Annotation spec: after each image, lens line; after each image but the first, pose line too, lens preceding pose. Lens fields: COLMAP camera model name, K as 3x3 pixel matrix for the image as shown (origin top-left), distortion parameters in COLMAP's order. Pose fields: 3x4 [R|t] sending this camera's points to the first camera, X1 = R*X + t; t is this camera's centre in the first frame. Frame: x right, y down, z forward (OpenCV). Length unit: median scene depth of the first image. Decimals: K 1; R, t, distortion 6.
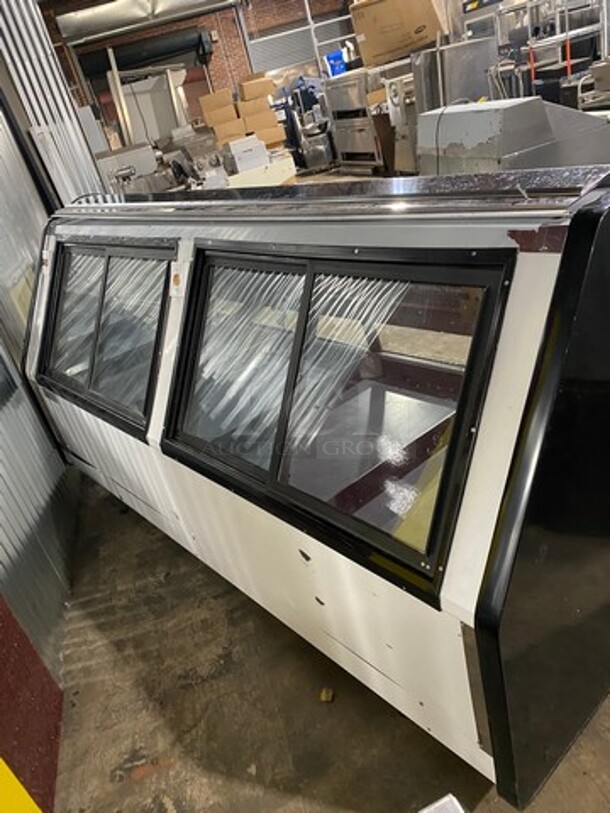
lens RADIAL K [[651.4, 0, 305.0], [0, 651.4, 406.5], [0, 0, 1]] dist [-0.003995, -0.006867]
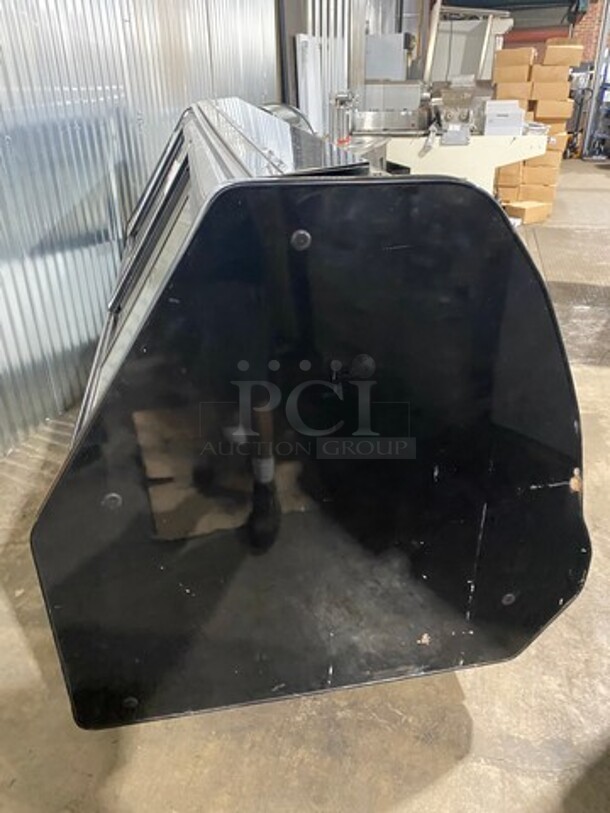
lens RADIAL K [[651.4, 0, 305.0], [0, 651.4, 406.5], [0, 0, 1]] dist [-0.003995, -0.006867]
pose [[0.824941, 0.433729, -0.362425, 0.153210], [-0.408265, 0.900686, 0.148607, -0.029897], [0.390886, 0.025374, 0.920089, 0.030904]]
